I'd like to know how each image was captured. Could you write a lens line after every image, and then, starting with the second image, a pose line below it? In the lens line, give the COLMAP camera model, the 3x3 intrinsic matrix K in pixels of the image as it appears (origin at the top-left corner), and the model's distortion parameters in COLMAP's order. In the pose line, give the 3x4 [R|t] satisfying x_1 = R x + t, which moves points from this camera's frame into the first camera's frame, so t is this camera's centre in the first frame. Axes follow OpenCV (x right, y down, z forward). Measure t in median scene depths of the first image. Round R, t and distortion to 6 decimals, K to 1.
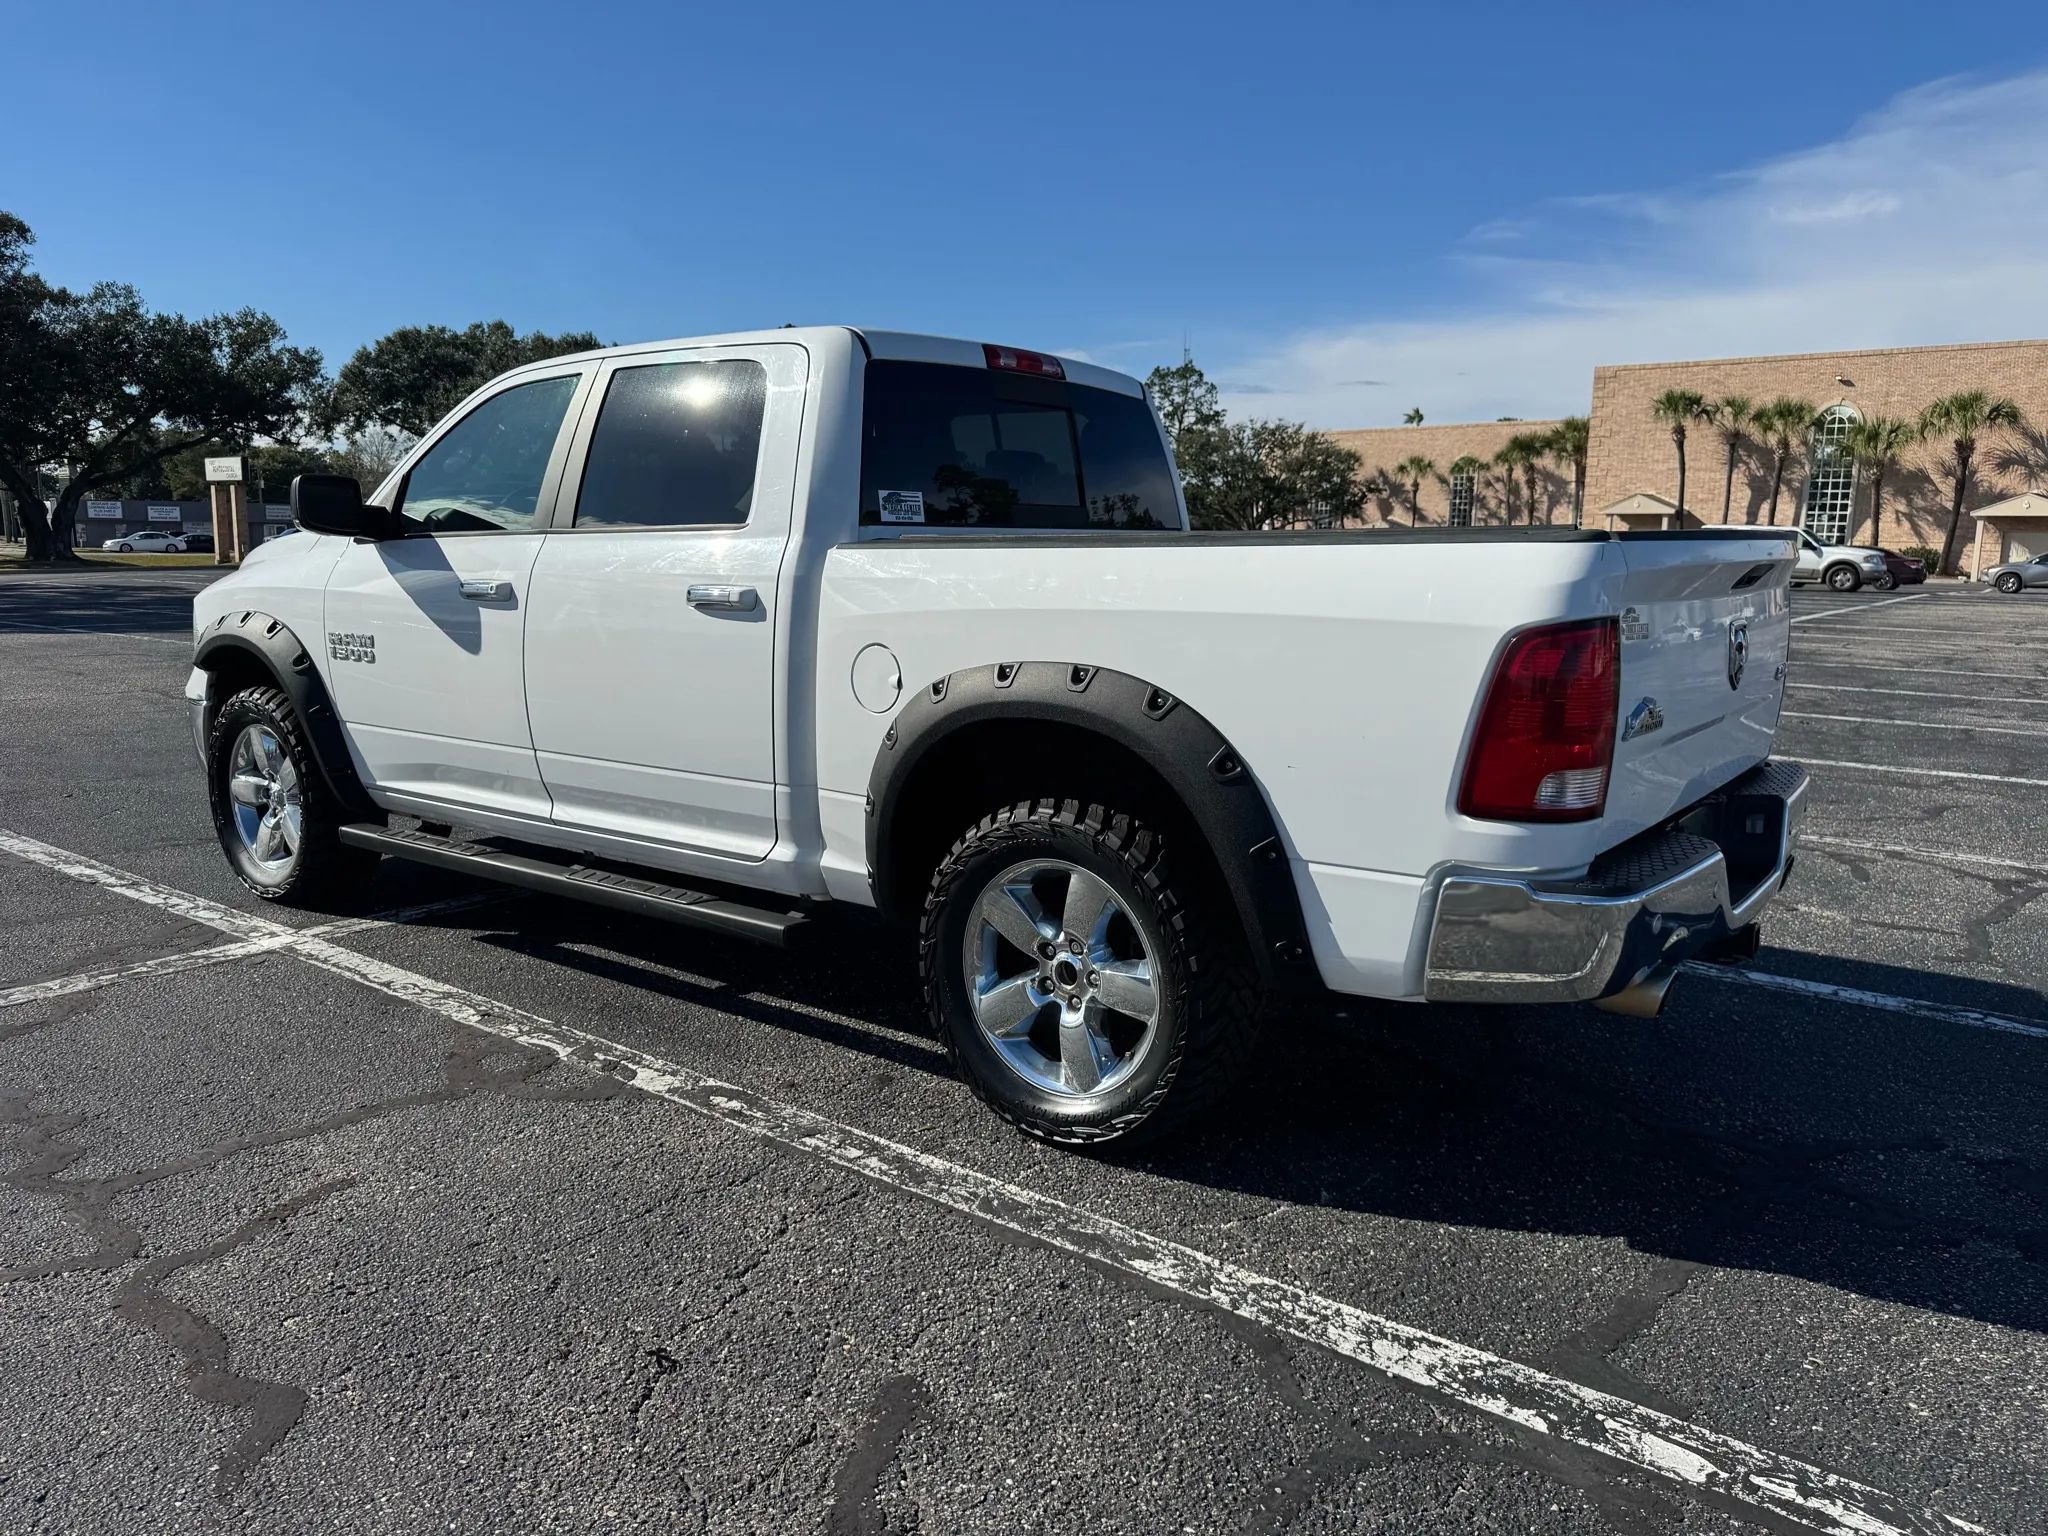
lens RADIAL K [[1467.4, 0, 1024.0], [0, 1467.4, 768.0], [0, 0, 1]] dist [-0.000513, -0.012966]
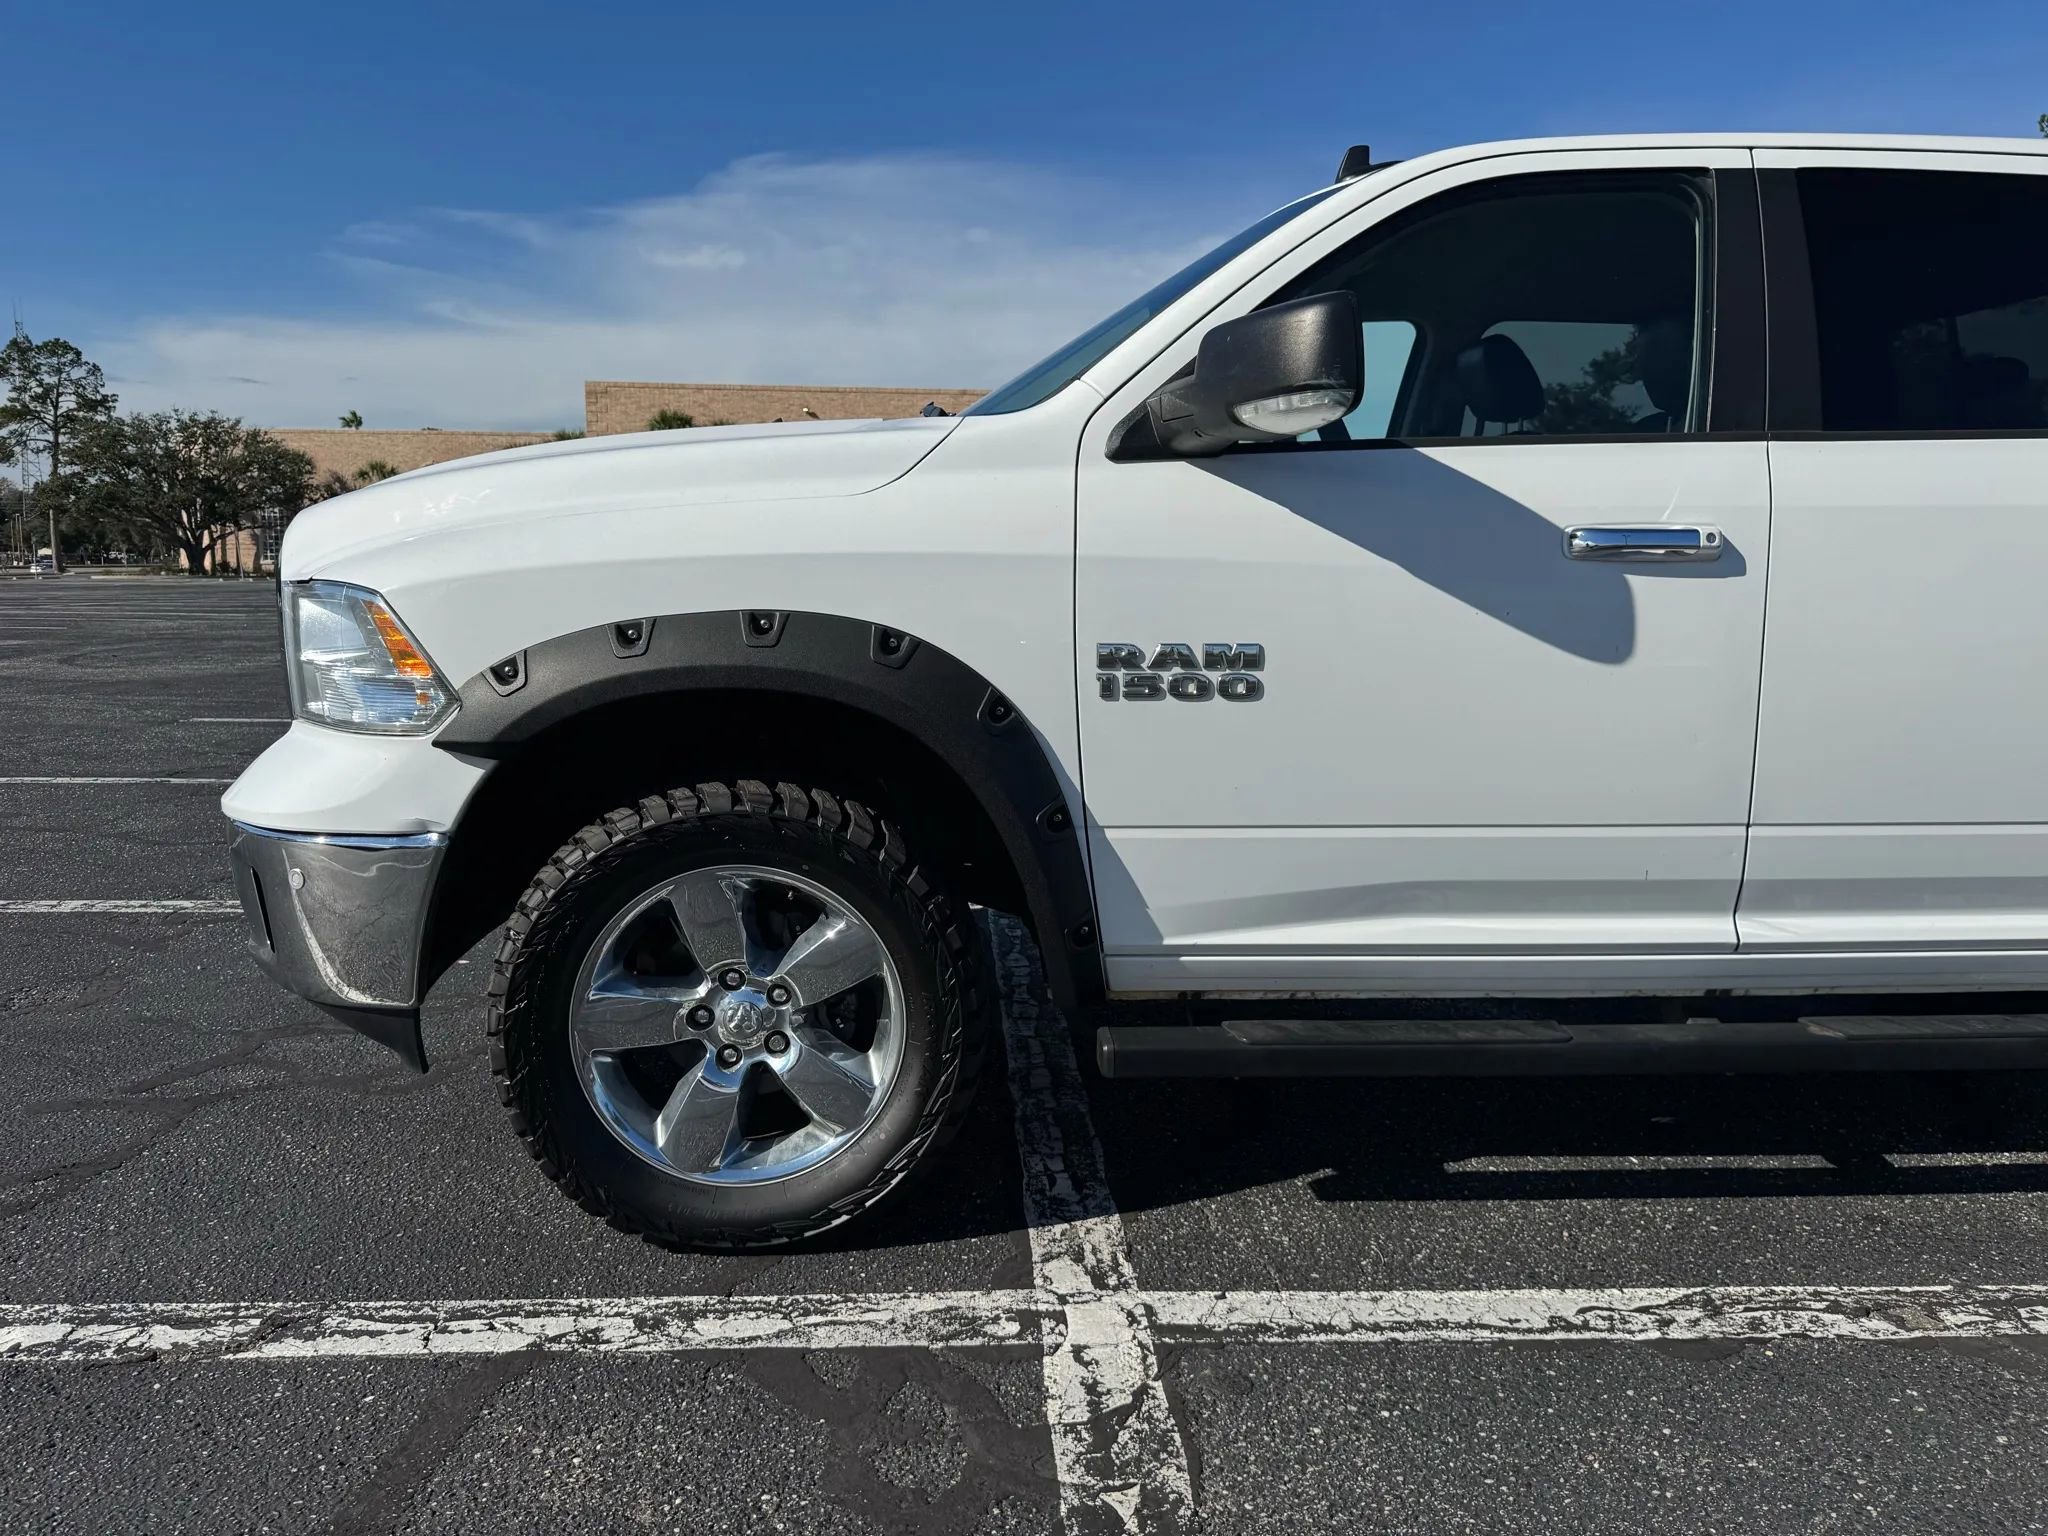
lens RADIAL K [[1456.5, 0, 981.9], [0, 1456.5, 774.1], [0, 0, 1]] dist [0.033474, -0.048922]
pose [[0.760286, -0.088145, 0.643580, -0.078615], [0.092153, 0.995366, 0.027461, -0.006460], [-0.643018, 0.038430, 0.764886, 0.064854]]
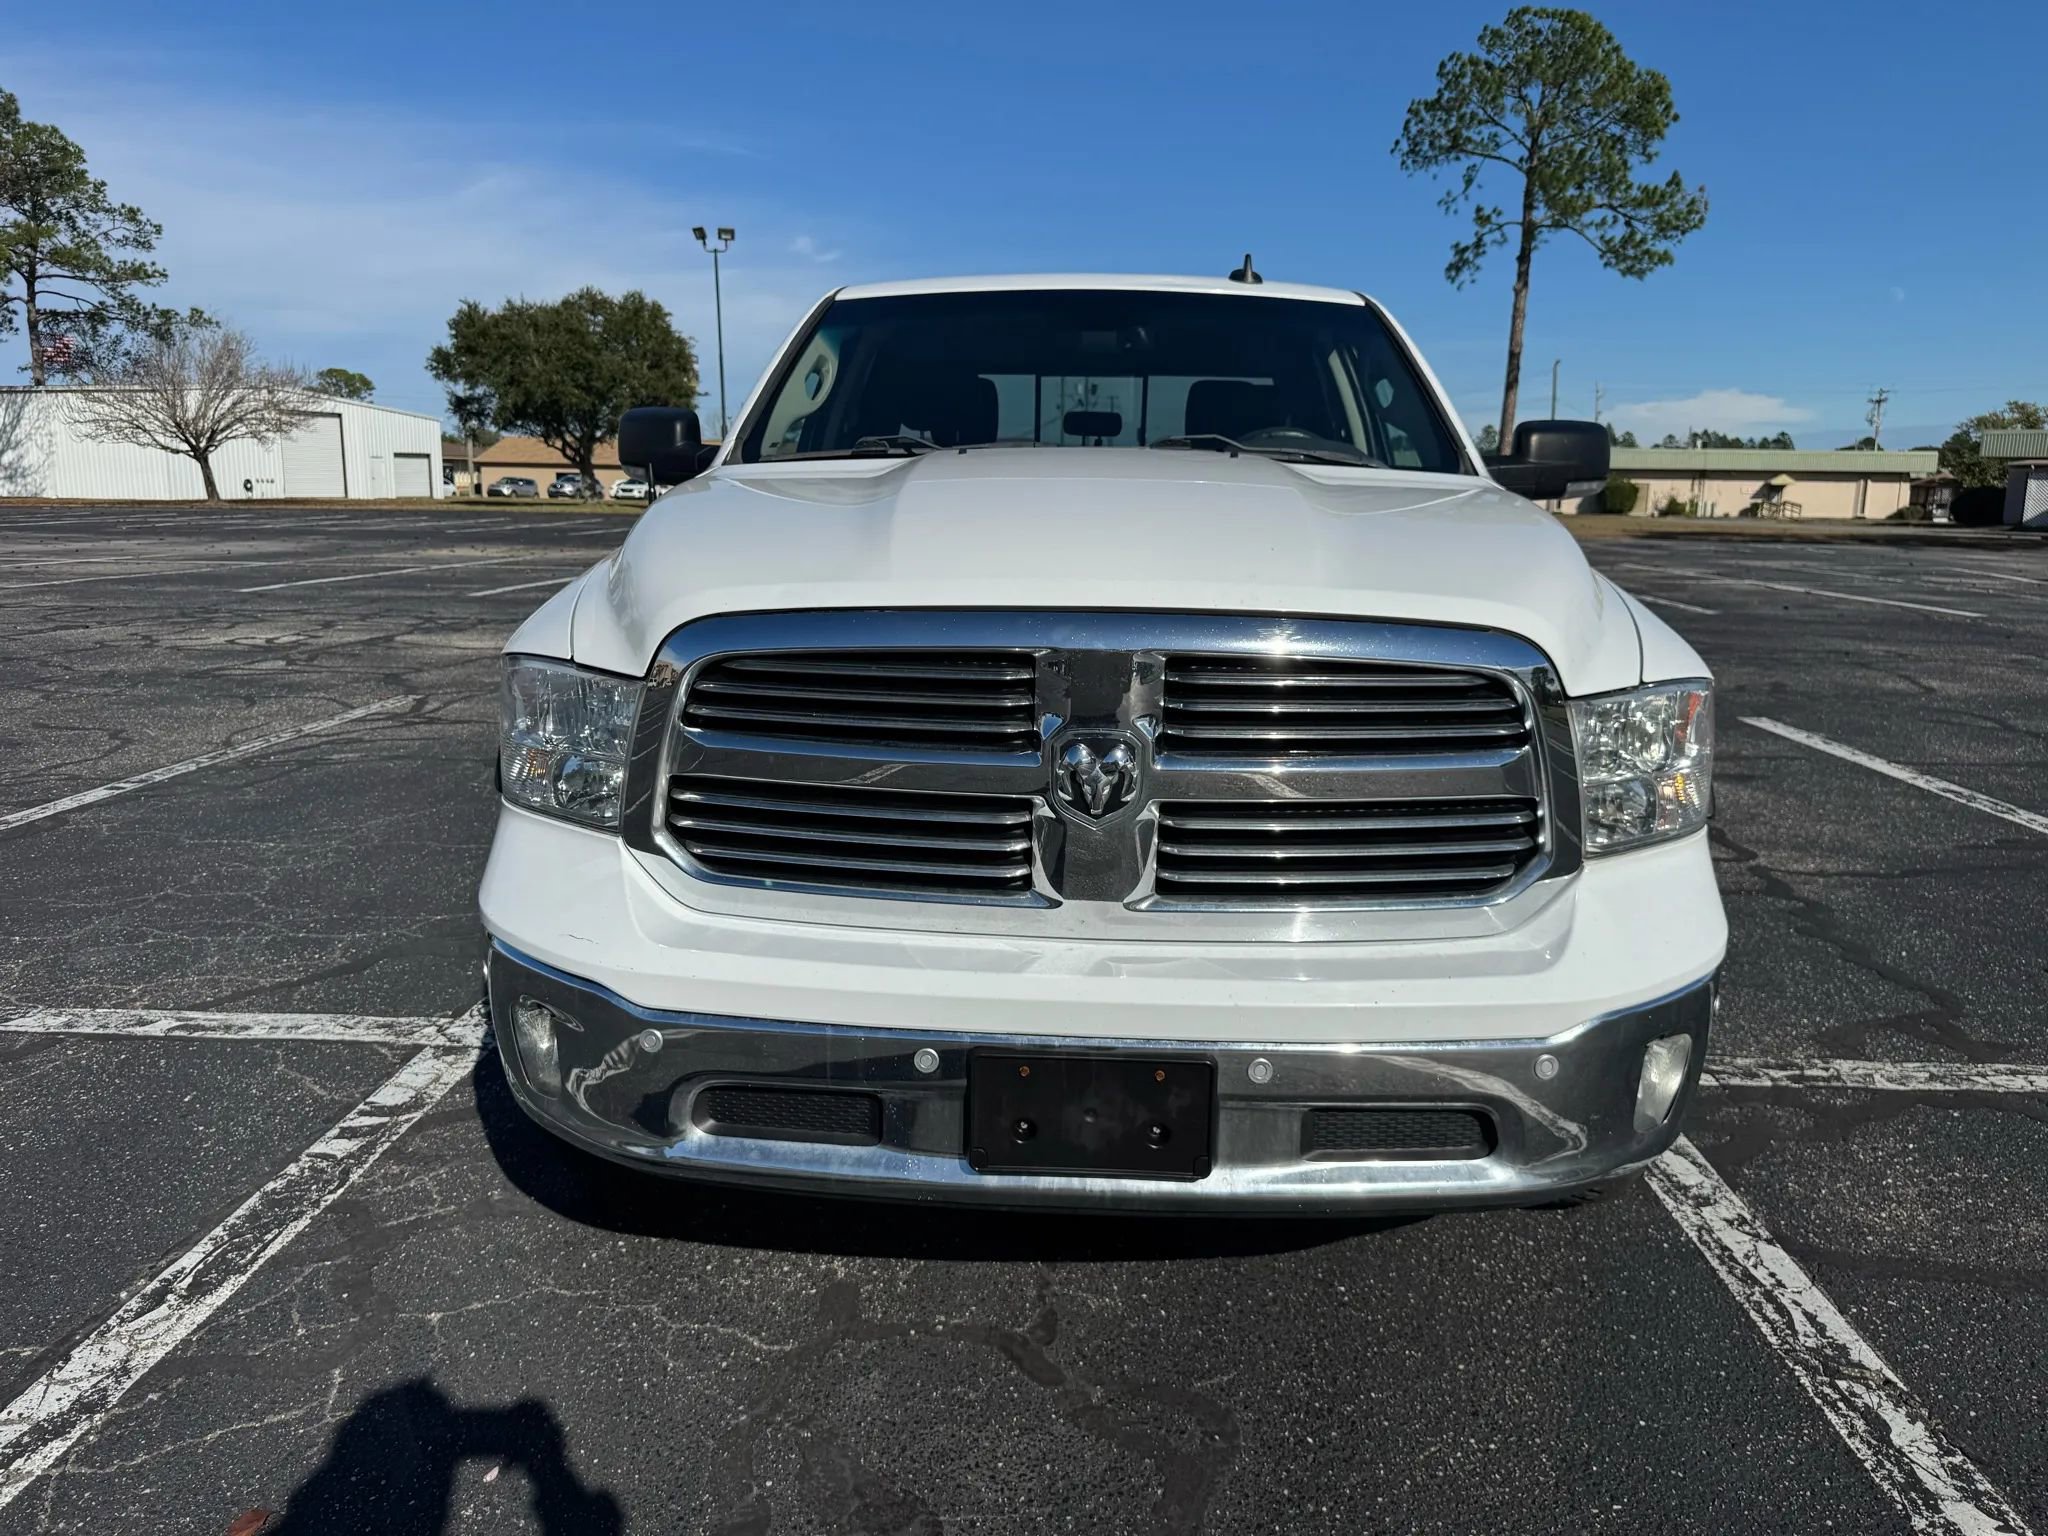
lens RADIAL K [[1467.4, 0, 1024.0], [0, 1467.4, 768.0], [0, 0, 1]] dist [-0.000513, -0.012966]
pose [[-0.593684, -0.170498, 0.786428, -0.086147], [0.104724, 0.952614, 0.285585, -0.025714], [-0.797855, 0.251905, -0.547697, 0.156375]]
